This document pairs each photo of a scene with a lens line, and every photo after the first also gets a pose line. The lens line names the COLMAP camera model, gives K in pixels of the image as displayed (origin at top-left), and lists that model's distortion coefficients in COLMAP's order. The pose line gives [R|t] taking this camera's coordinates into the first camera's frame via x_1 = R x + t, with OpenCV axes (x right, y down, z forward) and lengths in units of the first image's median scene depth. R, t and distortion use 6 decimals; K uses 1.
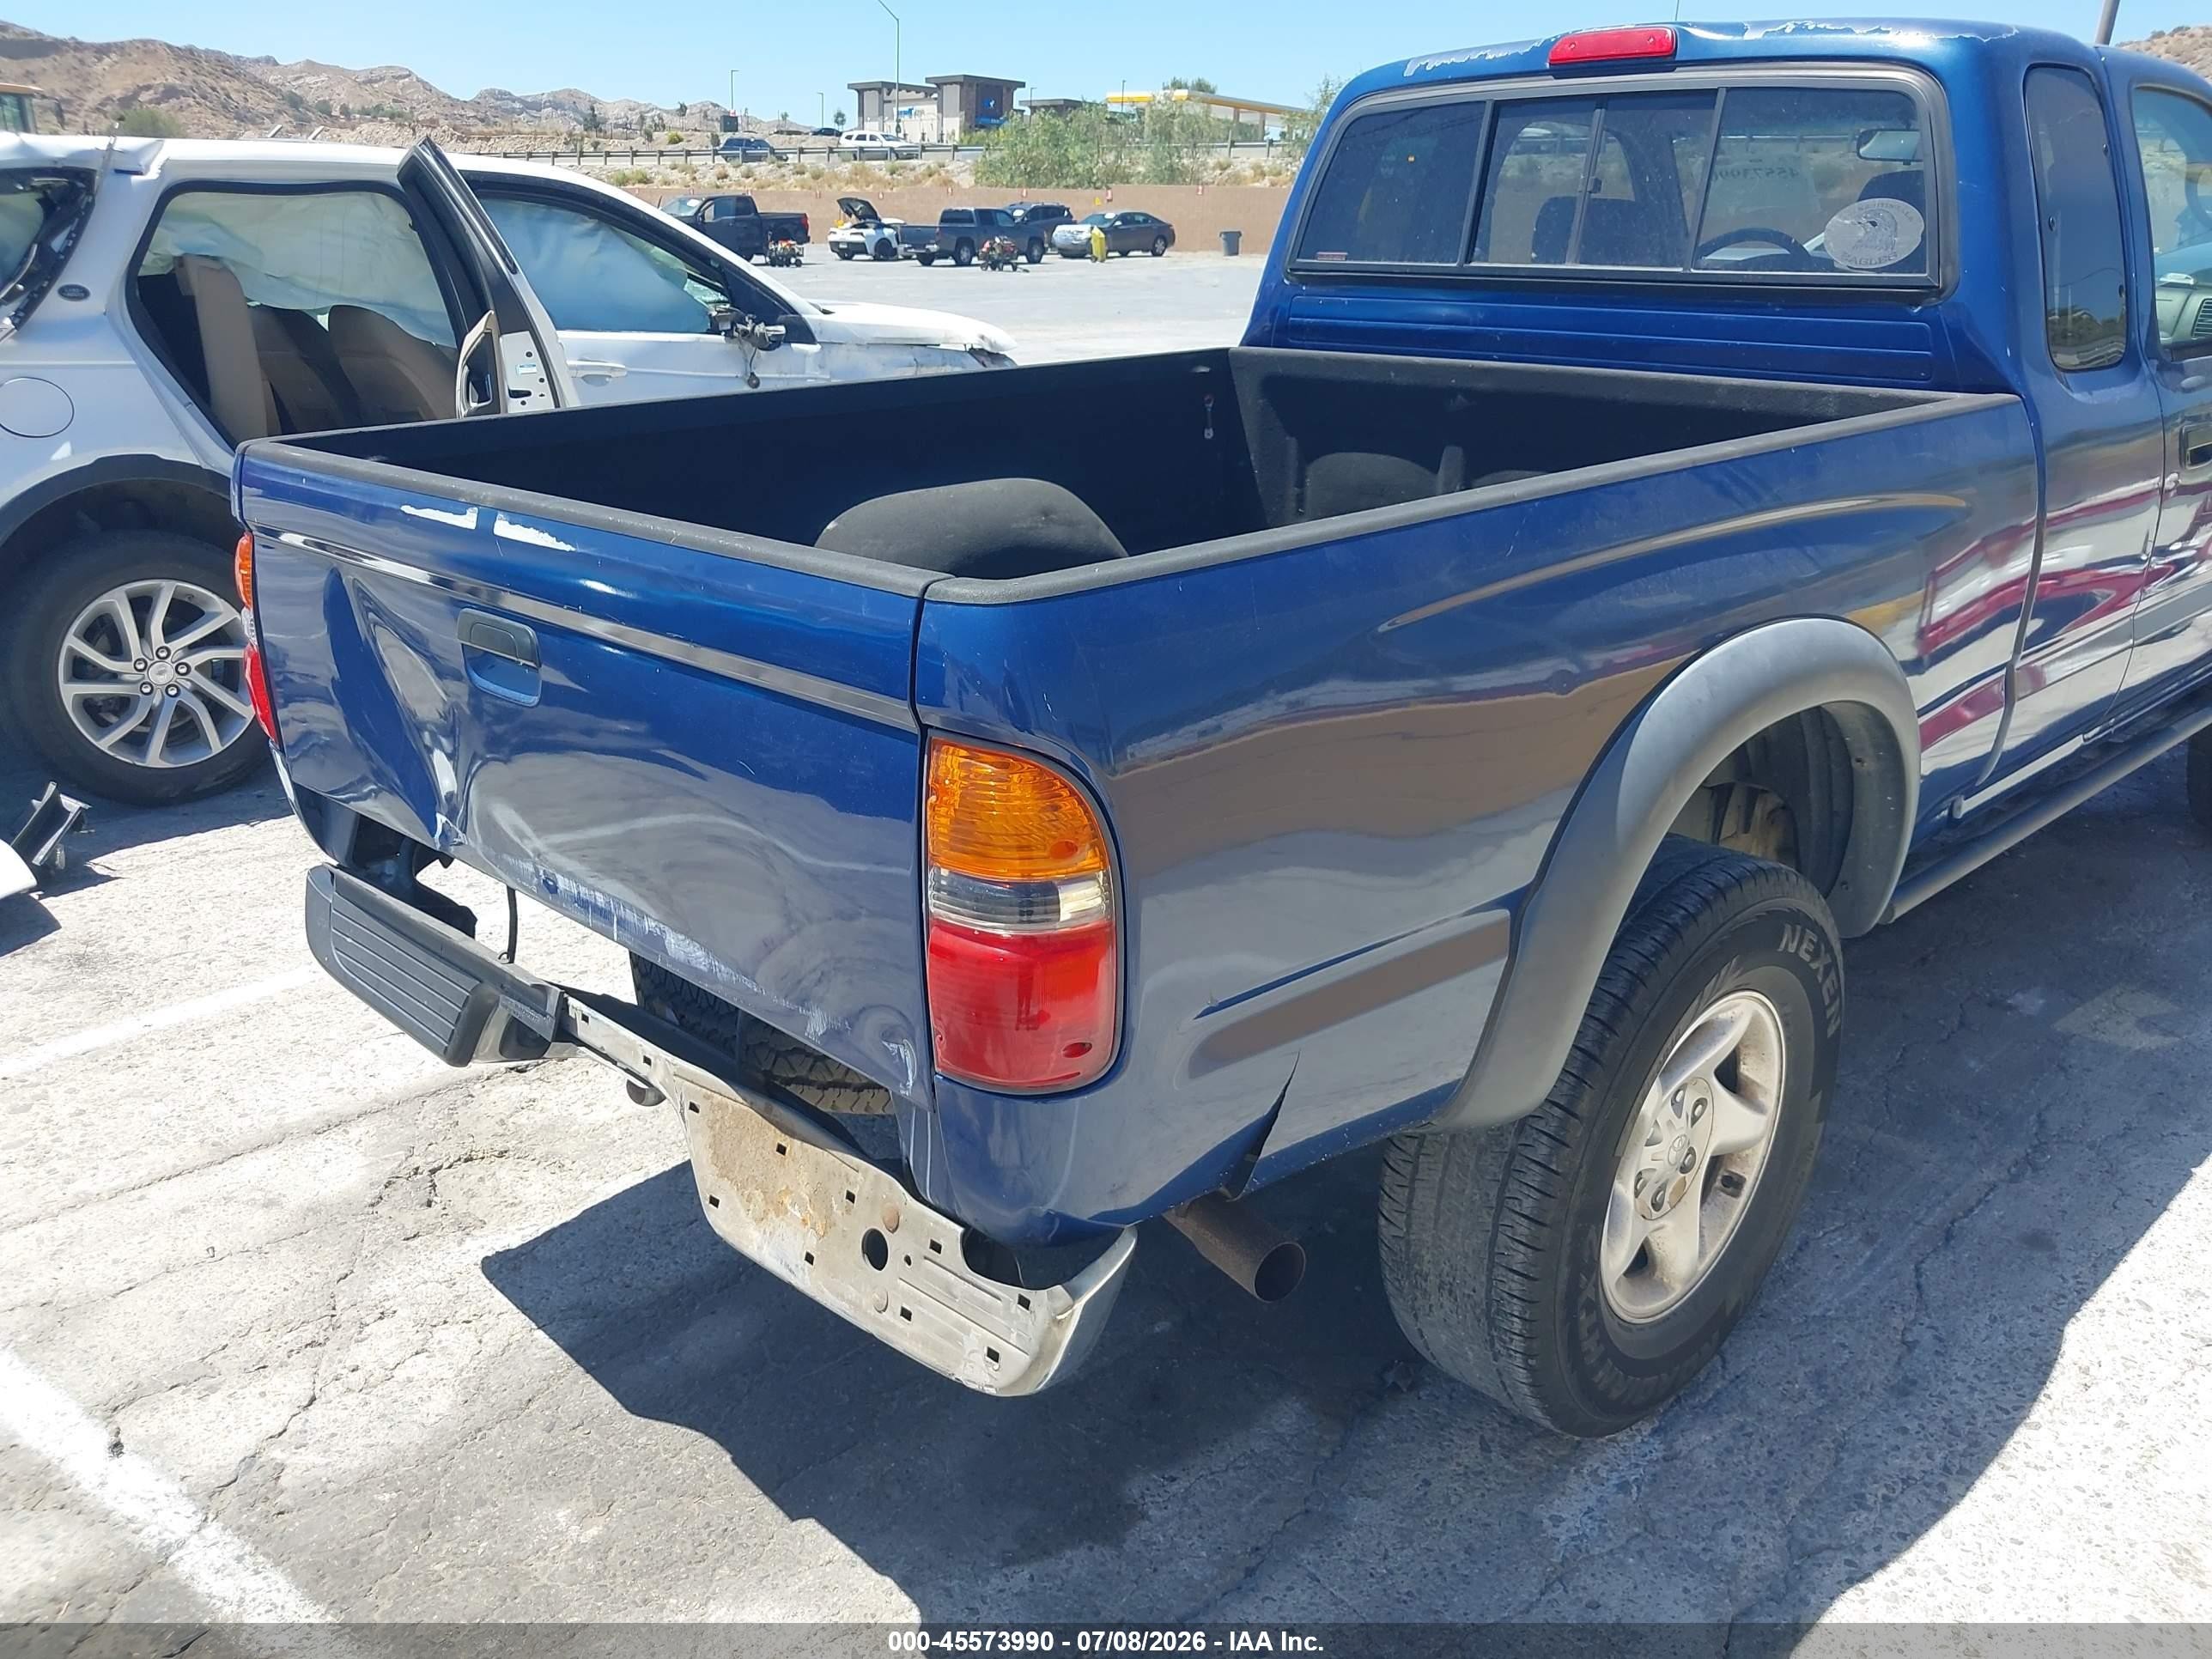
lens RADIAL K [[1738.6, 0, 1110.3], [0, 1738.6, 850.7], [0, 0, 1]] dist [-0.014083, -0.001974]
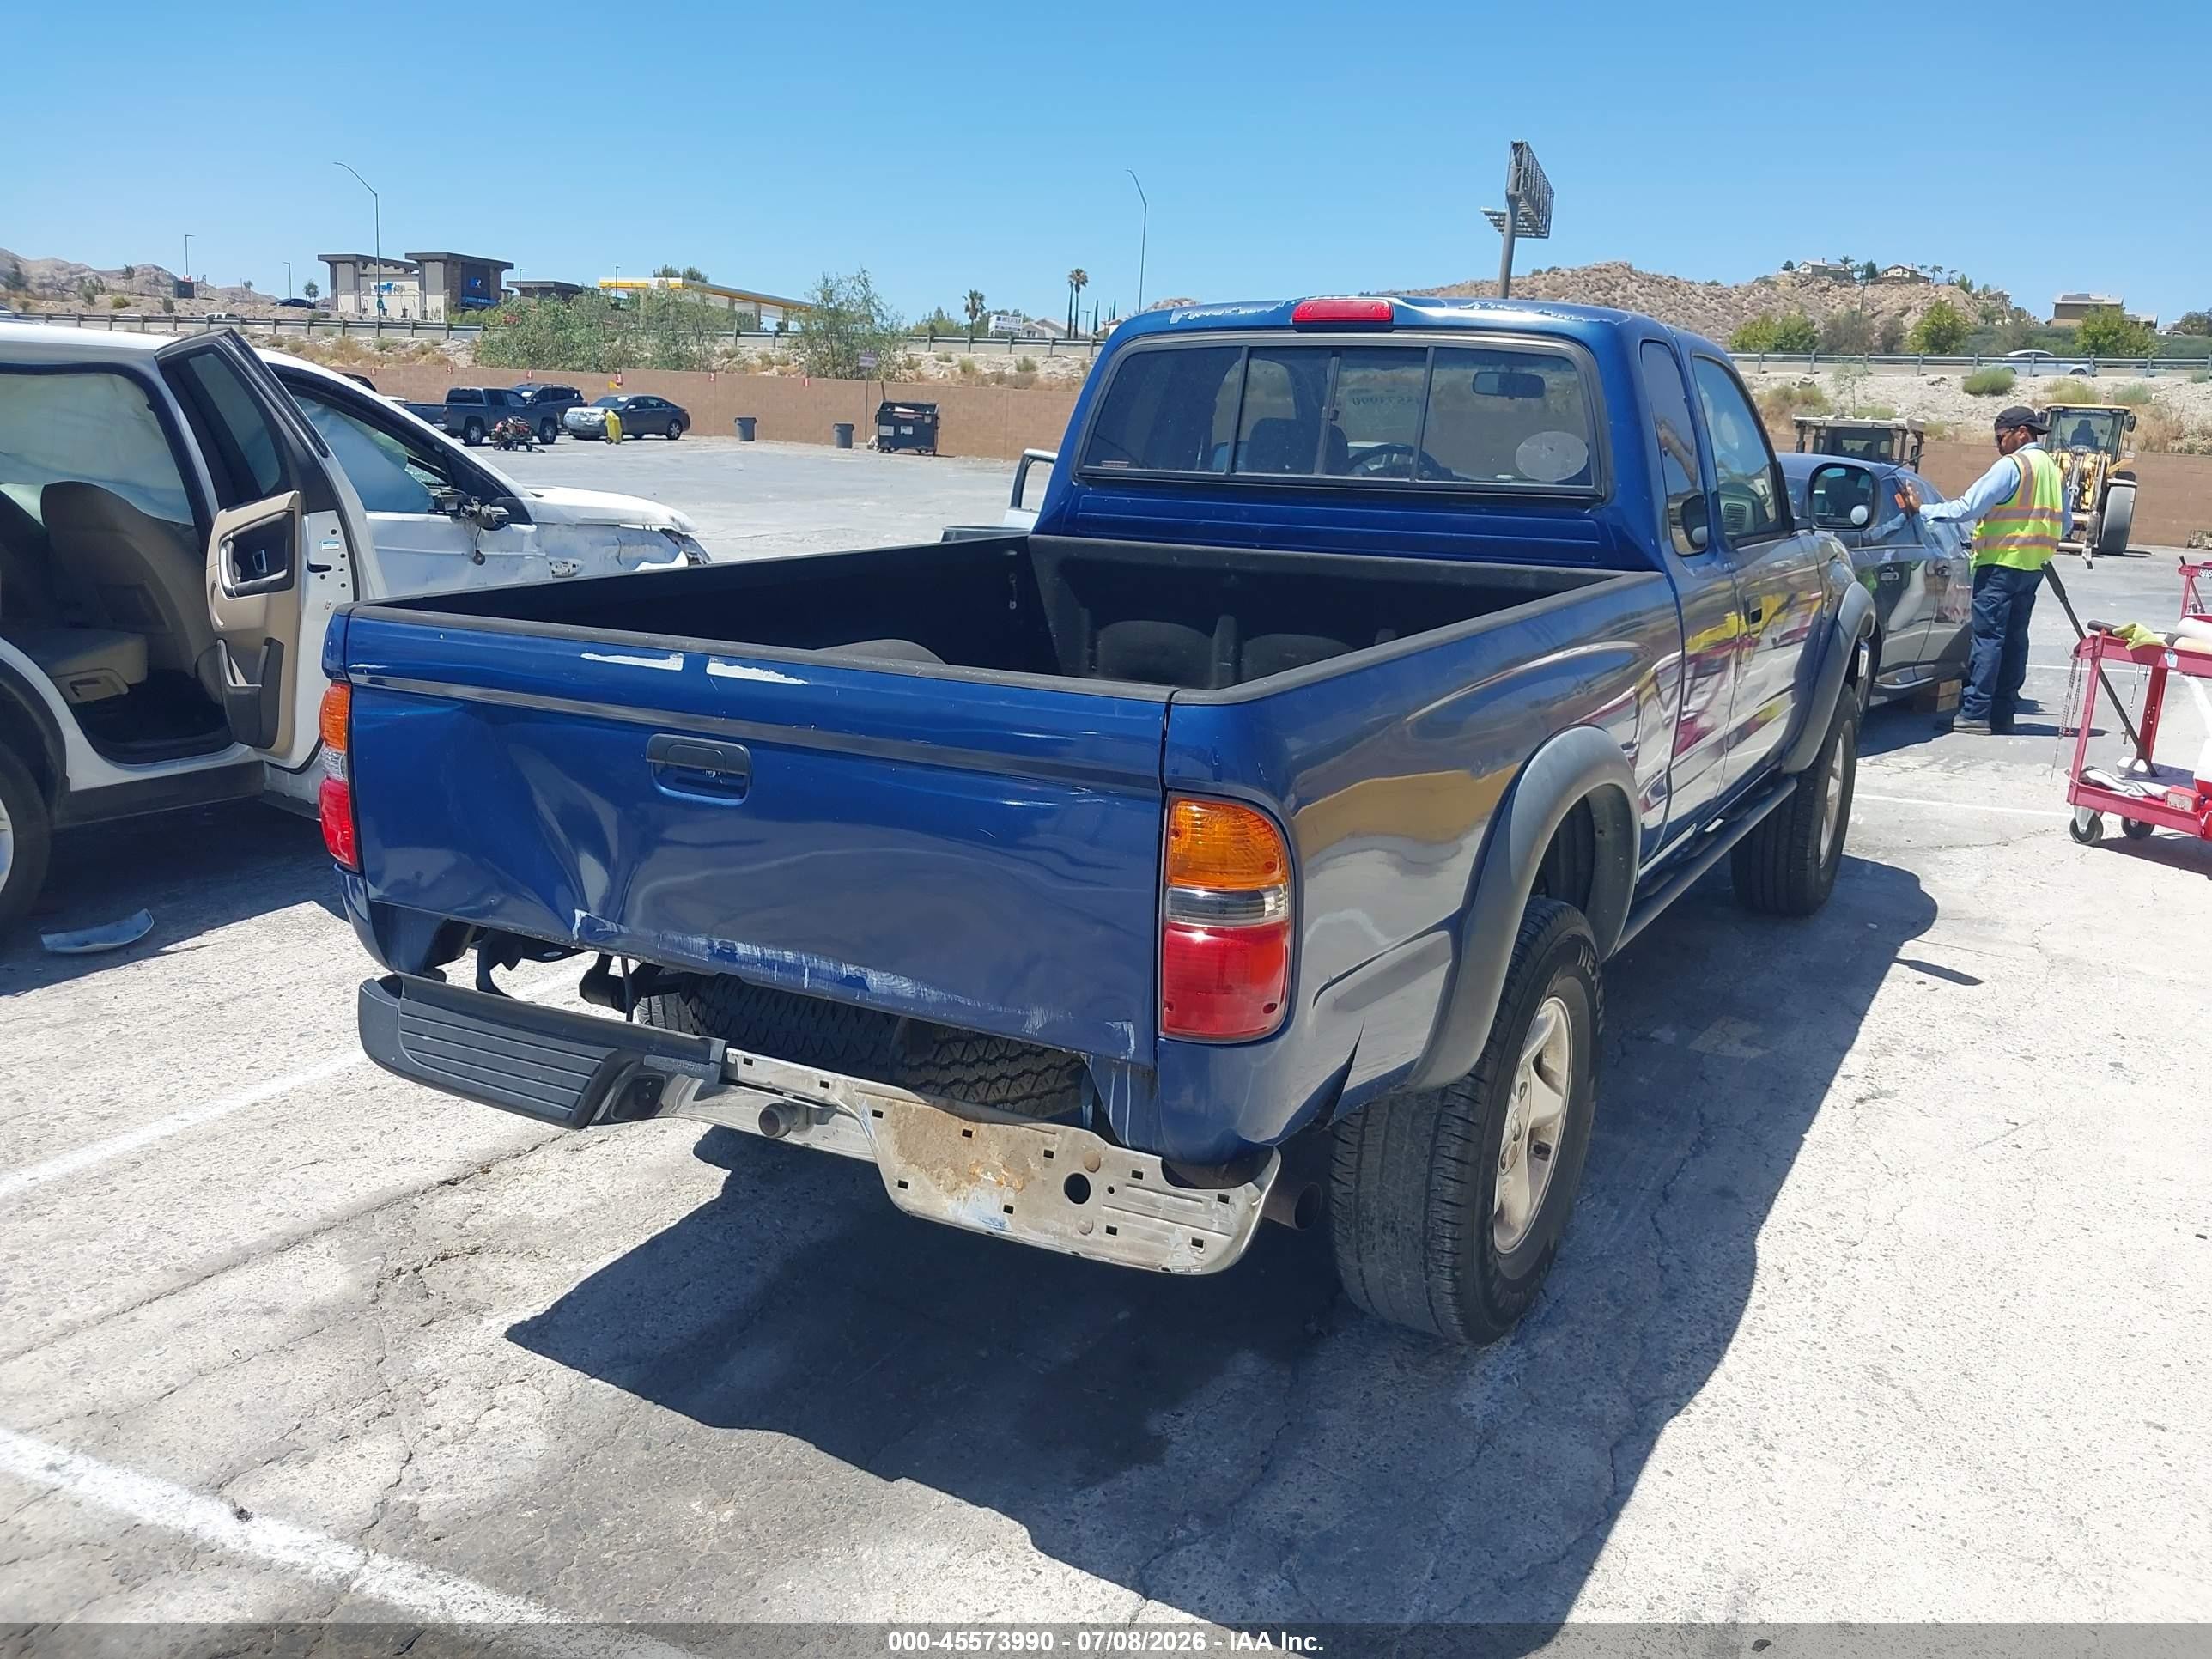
lens RADIAL K [[1738.6, 0, 1114.4], [0, 1738.6, 832.3], [0, 0, 1]] dist [-0.014083, -0.001974]
pose [[0.962673, -0.035024, 0.268391, -0.302445], [0.064280, 0.992807, -0.101006, 0.061111], [-0.262923, 0.114488, 0.958000, -0.217061]]
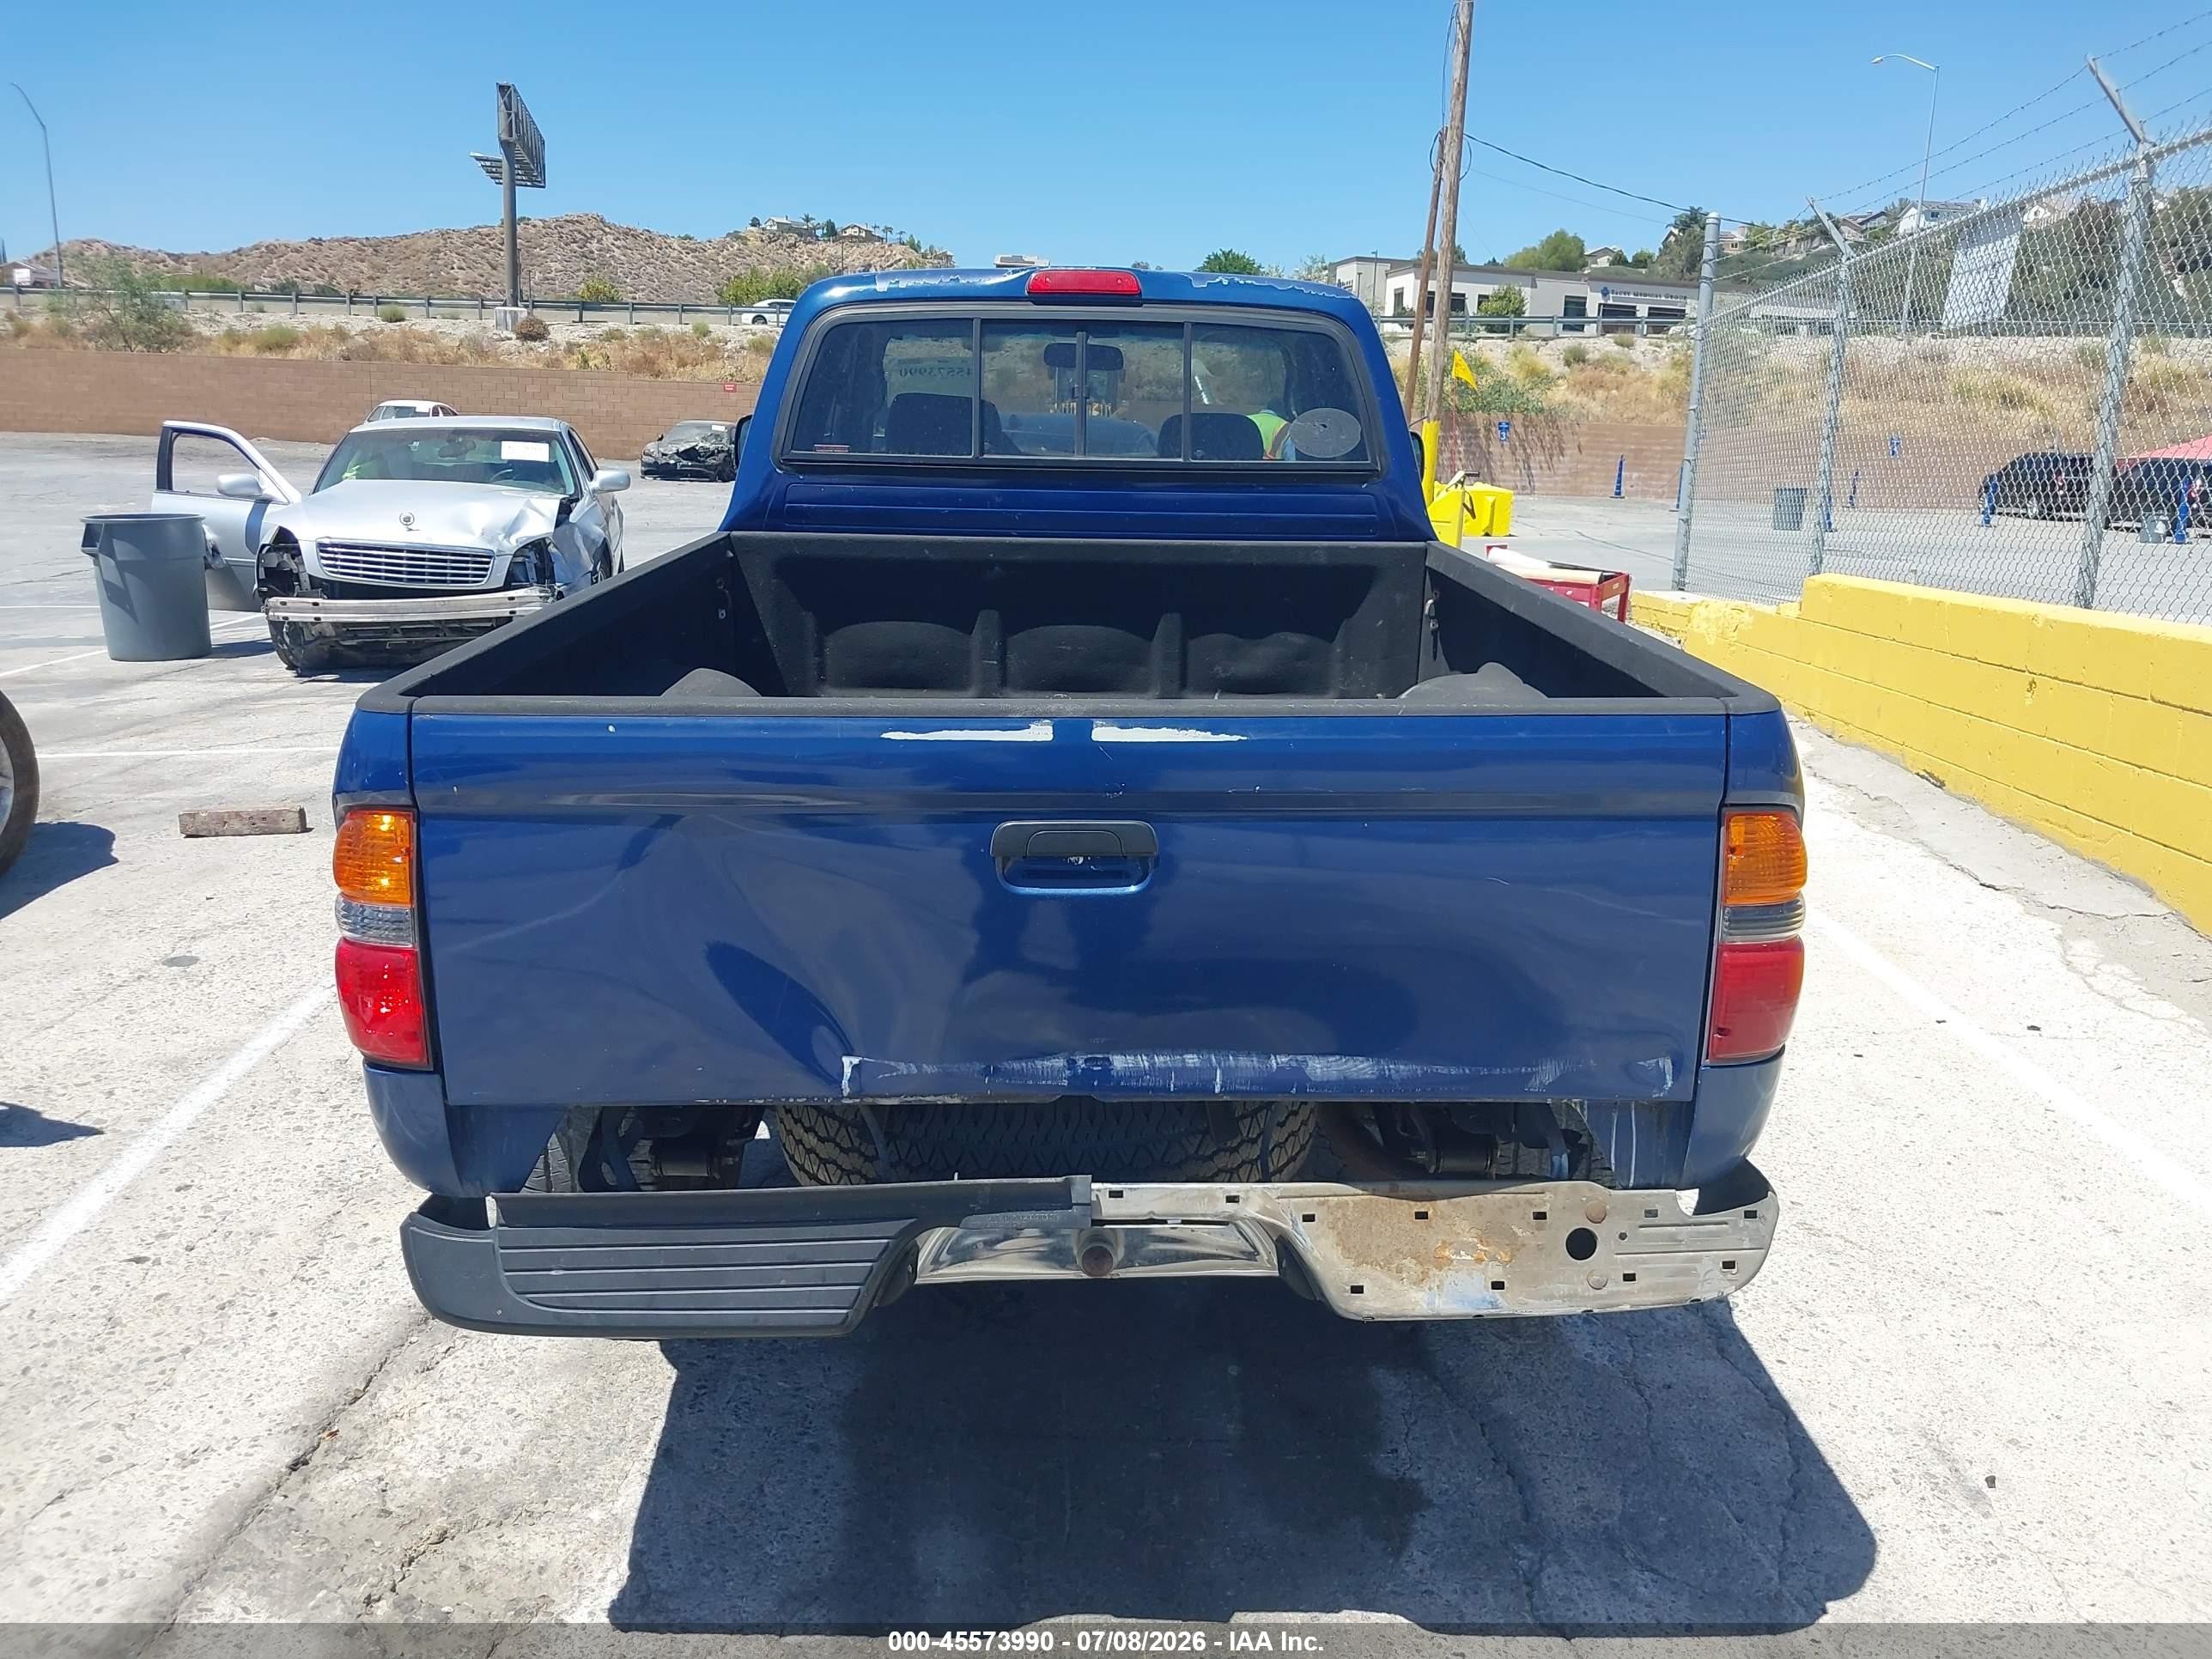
lens RADIAL K [[1738.6, 0, 1107.5], [0, 1738.6, 830.6], [0, 0, 1]] dist [-0.014083, -0.001974]
pose [[0.692225, -0.161663, 0.703341, -0.799622], [0.227561, 0.973764, -0.000146, -0.093478], [-0.684865, 0.160154, 0.710852, 0.190628]]
